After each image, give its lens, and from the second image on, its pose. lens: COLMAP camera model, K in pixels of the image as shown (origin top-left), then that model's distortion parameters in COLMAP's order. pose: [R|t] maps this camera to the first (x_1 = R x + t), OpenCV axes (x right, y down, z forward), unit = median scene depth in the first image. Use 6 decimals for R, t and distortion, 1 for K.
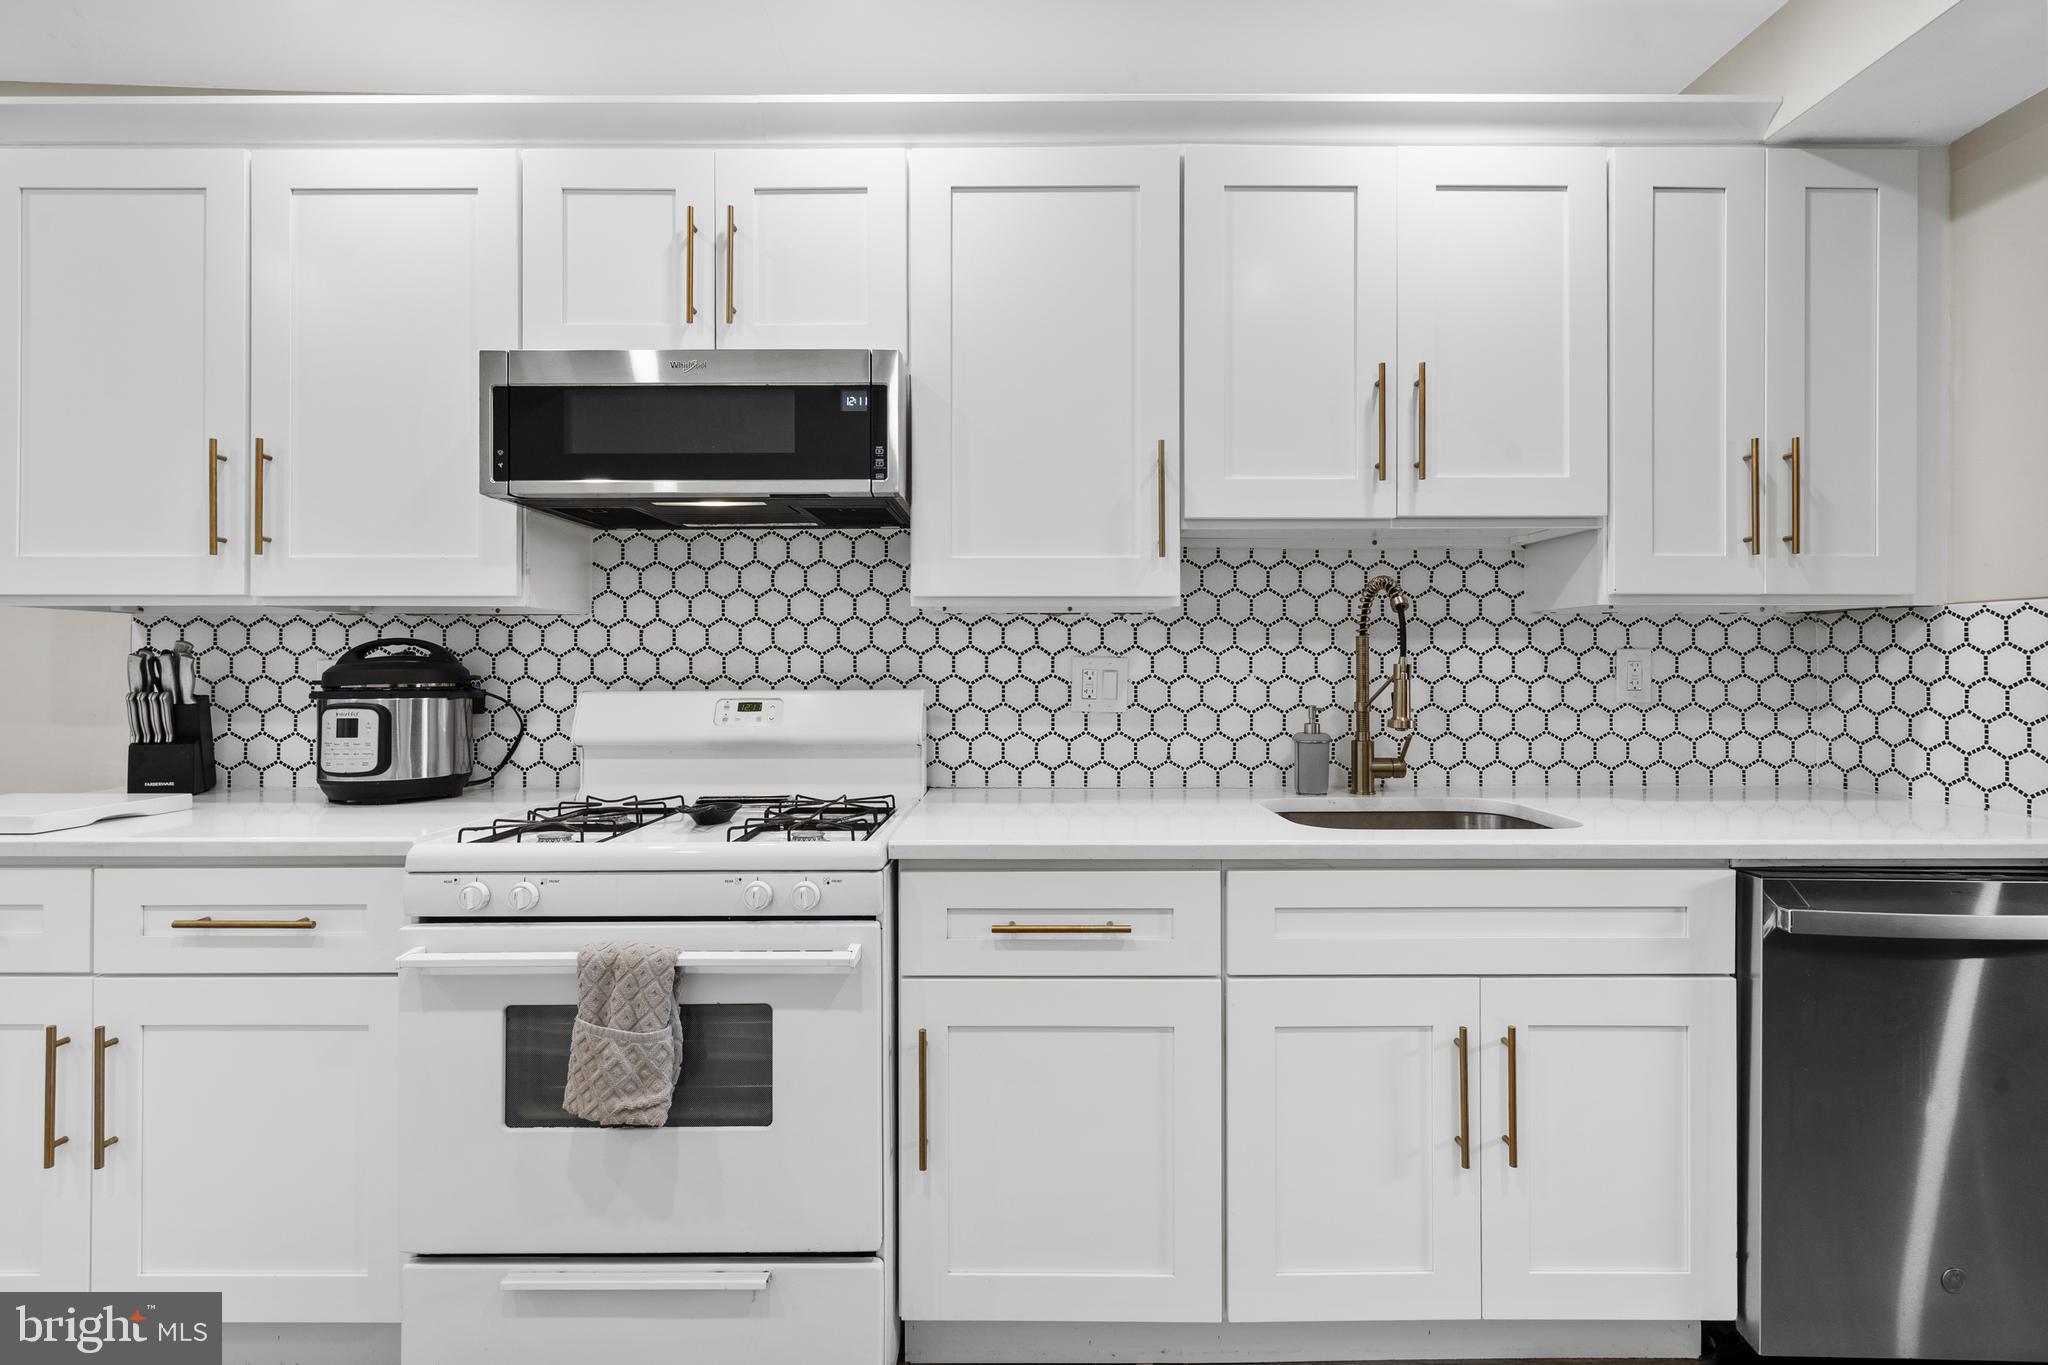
lens RADIAL K [[951.9, 0, 993.1], [0, 951.9, 662.4], [0, 0, 1]] dist [-0.007599, 0.004037]
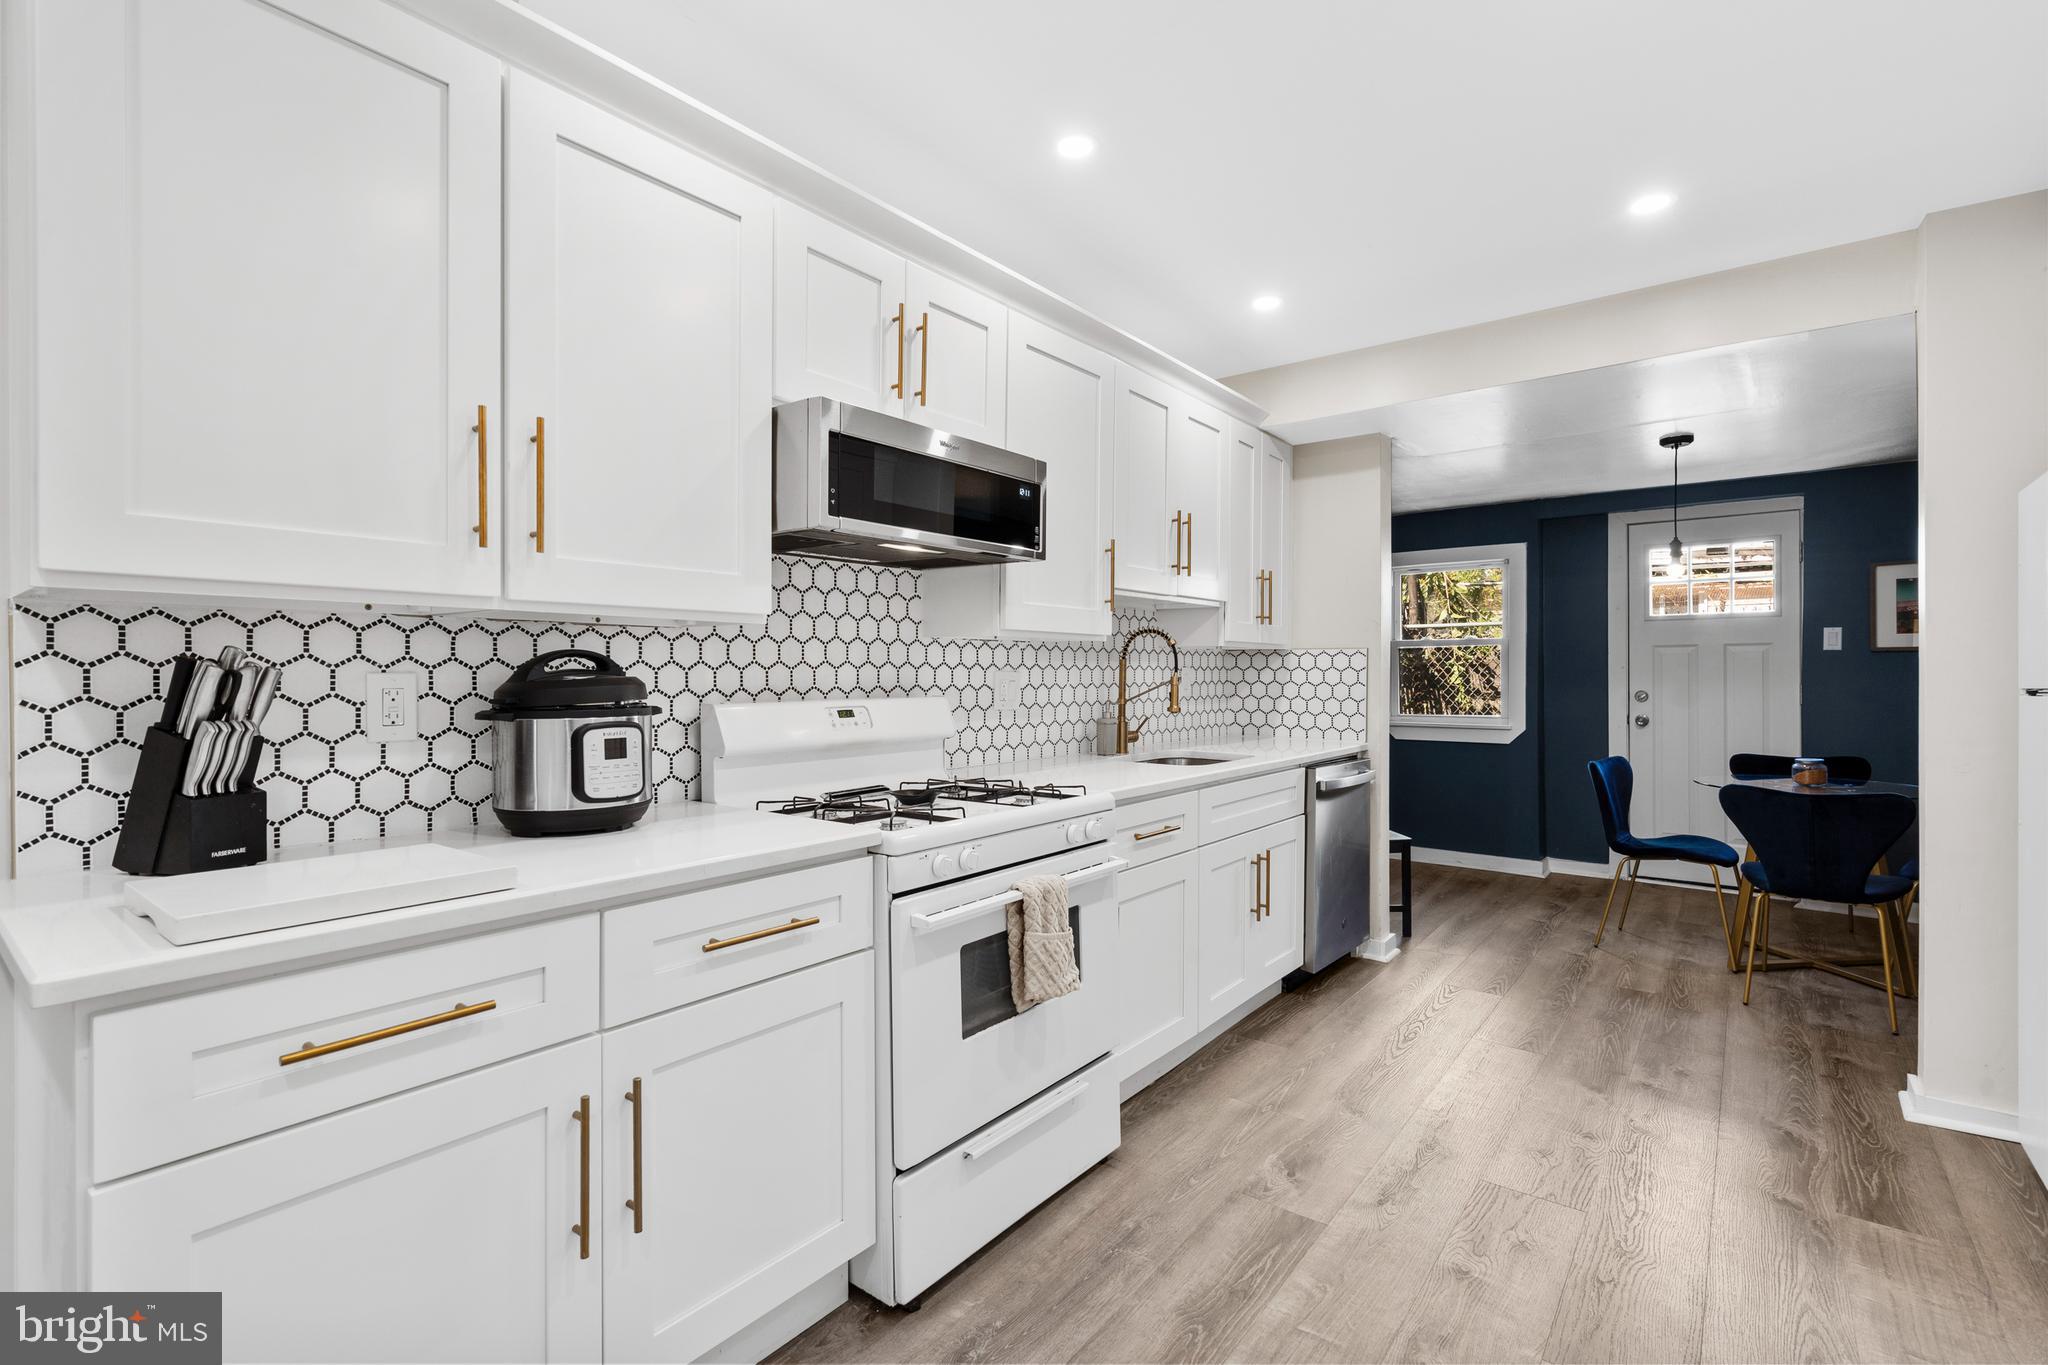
lens RADIAL K [[951.9, 0, 1014.6], [0, 951.9, 679.5], [0, 0, 1]] dist [-0.007599, 0.004037]
pose [[0.611732, -0.005022, 0.791049, -1.069485], [-0.000447, 0.999977, 0.006694, -0.003385], [-0.791065, -0.004449, 0.611716, 0.117287]]
